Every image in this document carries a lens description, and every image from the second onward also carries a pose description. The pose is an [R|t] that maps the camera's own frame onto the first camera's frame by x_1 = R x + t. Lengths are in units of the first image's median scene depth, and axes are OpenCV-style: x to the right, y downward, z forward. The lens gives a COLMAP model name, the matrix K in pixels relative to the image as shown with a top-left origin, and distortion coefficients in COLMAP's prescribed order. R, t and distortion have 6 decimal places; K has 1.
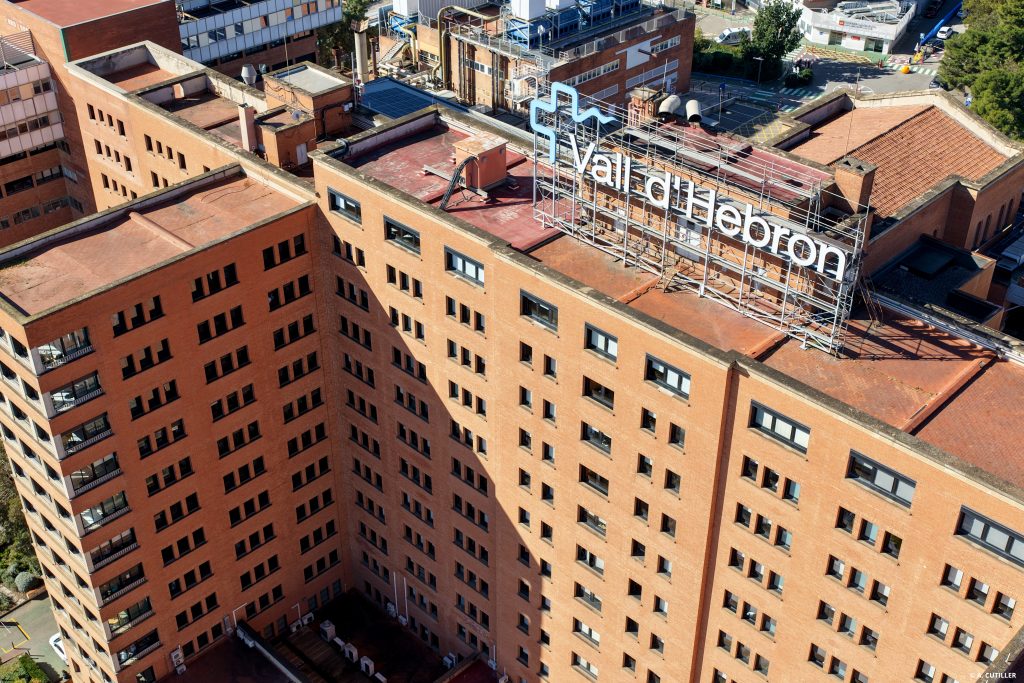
lens RADIAL K [[1212.0, 0, 514.4], [0, 1212.0, 340.5], [0, 0, 1]] dist [-0.009693, 0.000000]
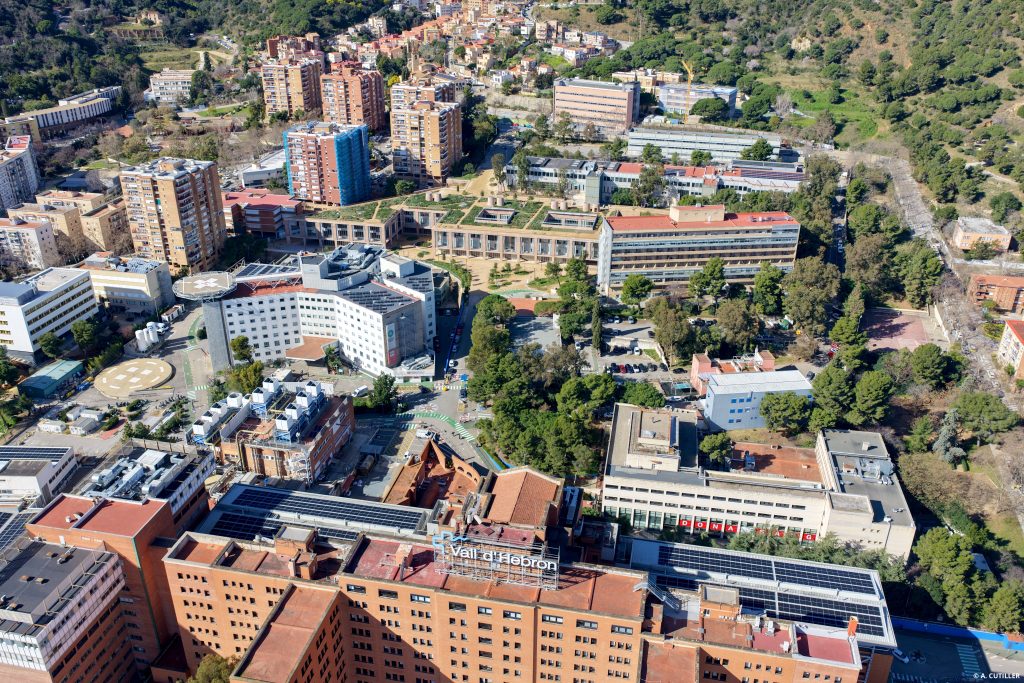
lens RADIAL K [[848.2, 0, 512.6], [0, 848.2, 343.4], [0, 0, 1]] dist [-0.012359, 0.030625]
pose [[0.844380, -0.239086, 0.479437, -0.608338], [0.297025, 0.953686, -0.047532, -0.431665], [-0.445868, 0.182540, 0.876288, -0.842593]]
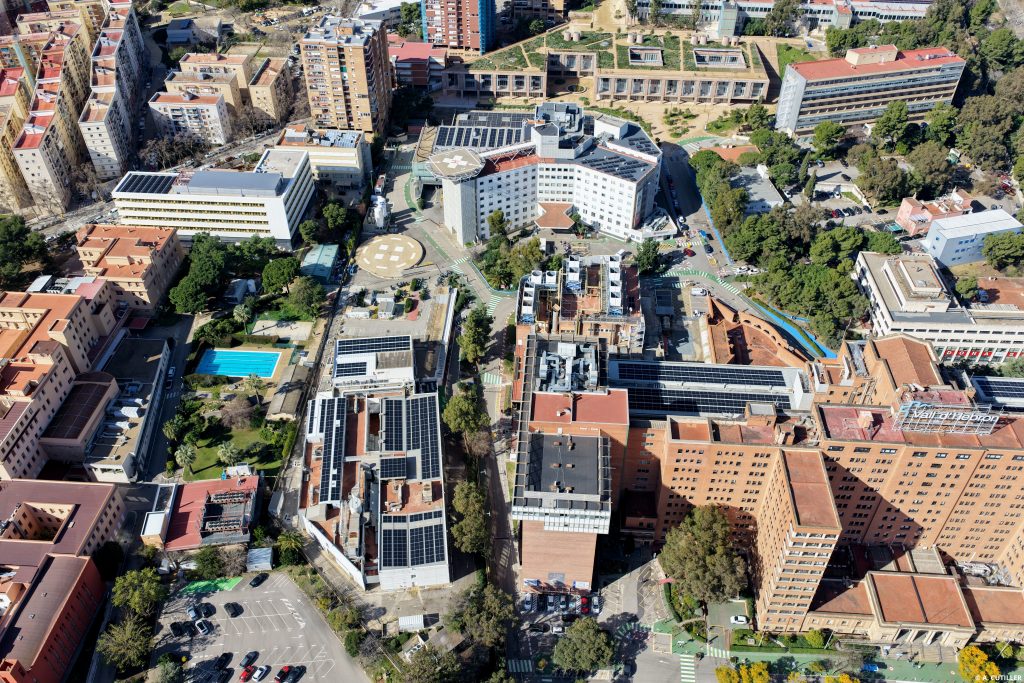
lens RADIAL K [[848.2, 0, 511.7], [0, 848.2, 344.6], [0, 0, 1]] dist [-0.012359, 0.030625]
pose [[0.761905, -0.431306, 0.483194, -1.856720], [0.360758, 0.902187, 0.236458, -1.265769], [-0.537917, -0.005842, 0.842978, -0.498313]]
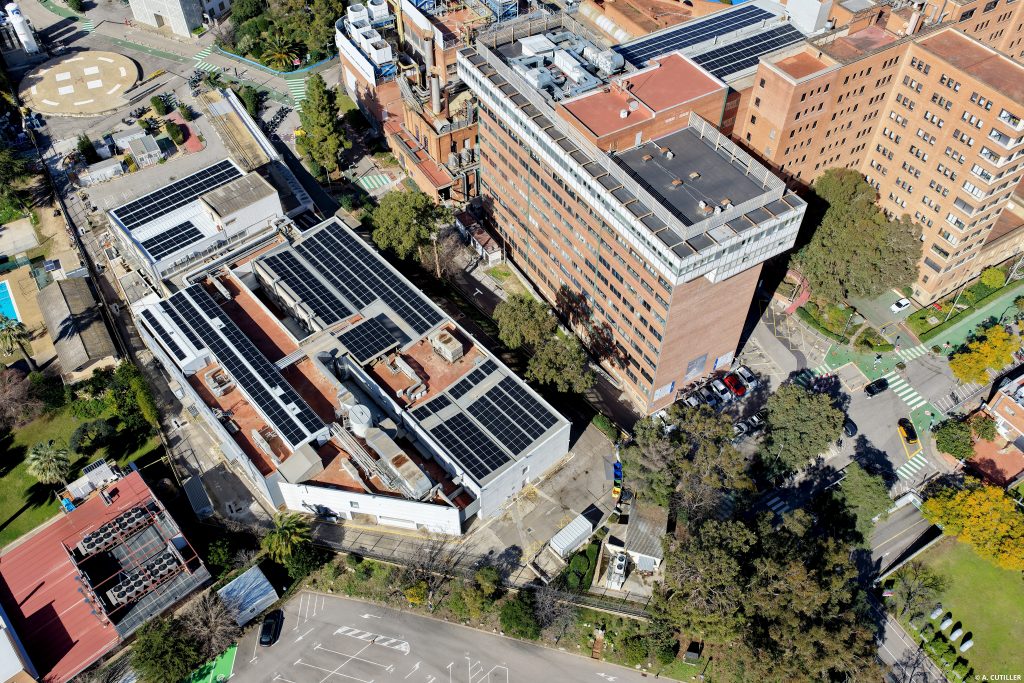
lens RADIAL K [[848.2, 0, 512.9], [0, 848.2, 346.7], [0, 0, 1]] dist [-0.012359, 0.030625]
pose [[0.246412, -0.736417, 0.630057, -1.924089], [0.536123, 0.645150, 0.544384, -1.093561], [-0.807374, 0.203645, 0.553783, 0.942667]]
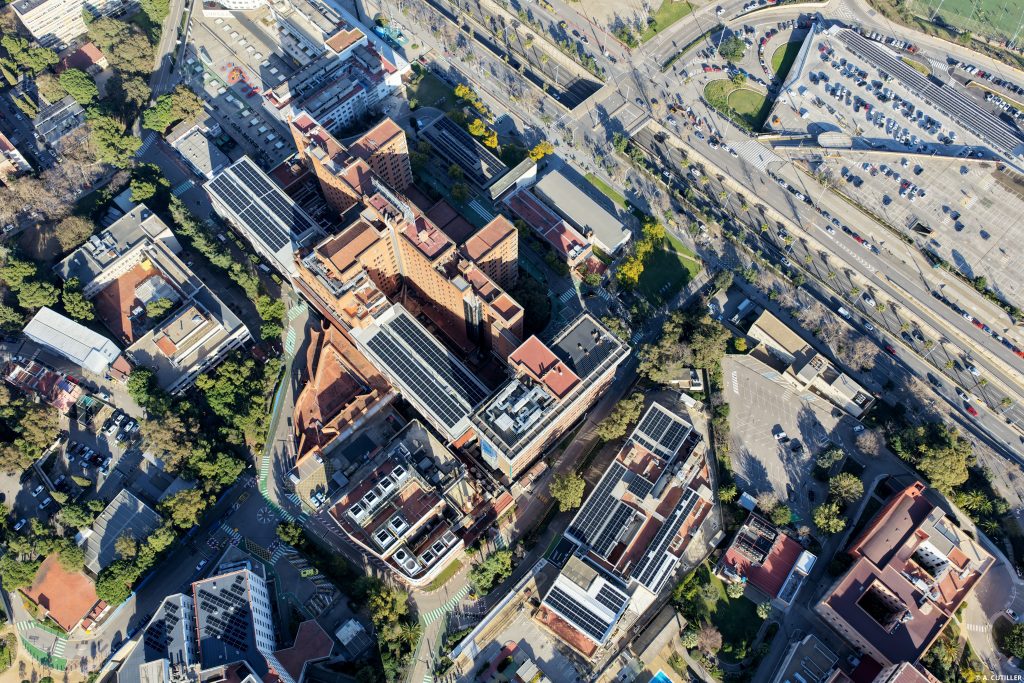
lens RADIAL K [[848.2, 0, 511.7], [0, 848.2, 343.9], [0, 0, 1]] dist [-0.012359, 0.030625]
pose [[-0.999699, -0.024144, 0.004249, -0.442396], [0.007942, -0.154993, 0.987884, -3.897832], [-0.023193, 0.987621, 0.155138, 0.865341]]
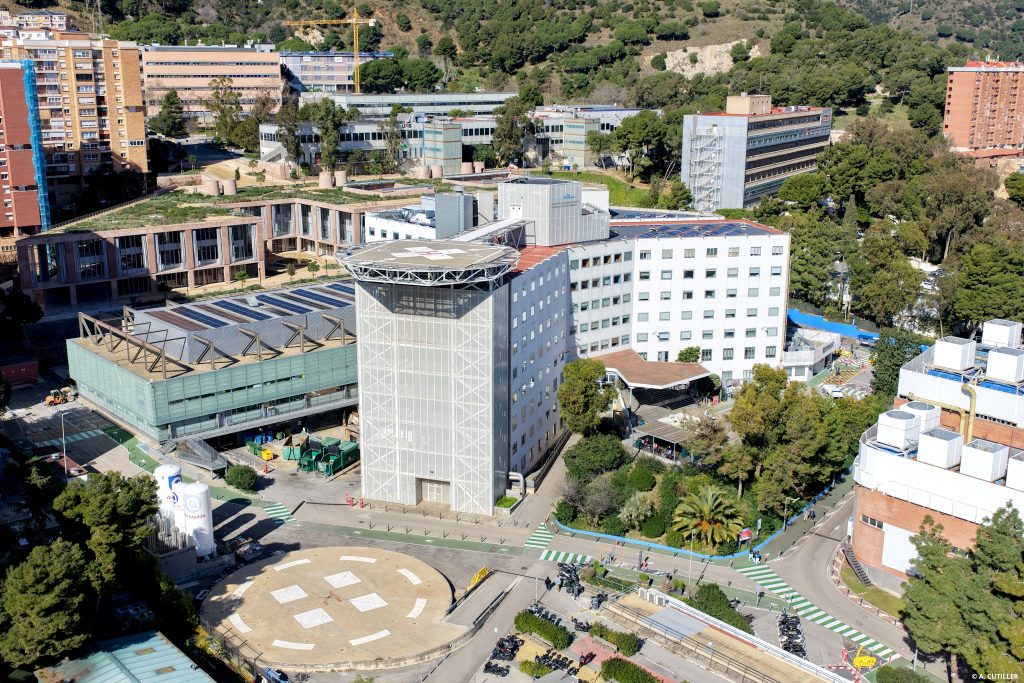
lens RADIAL K [[1088.5, 0, 514.7], [0, 1088.5, 341.7], [0, 0, 1]] dist [-0.000252, 0.000000]
pose [[0.083120, -0.247776, 0.965245, -1.438792], [0.551099, 0.818438, 0.162634, -1.280703], [-0.830290, 0.518427, 0.204577, 2.348665]]
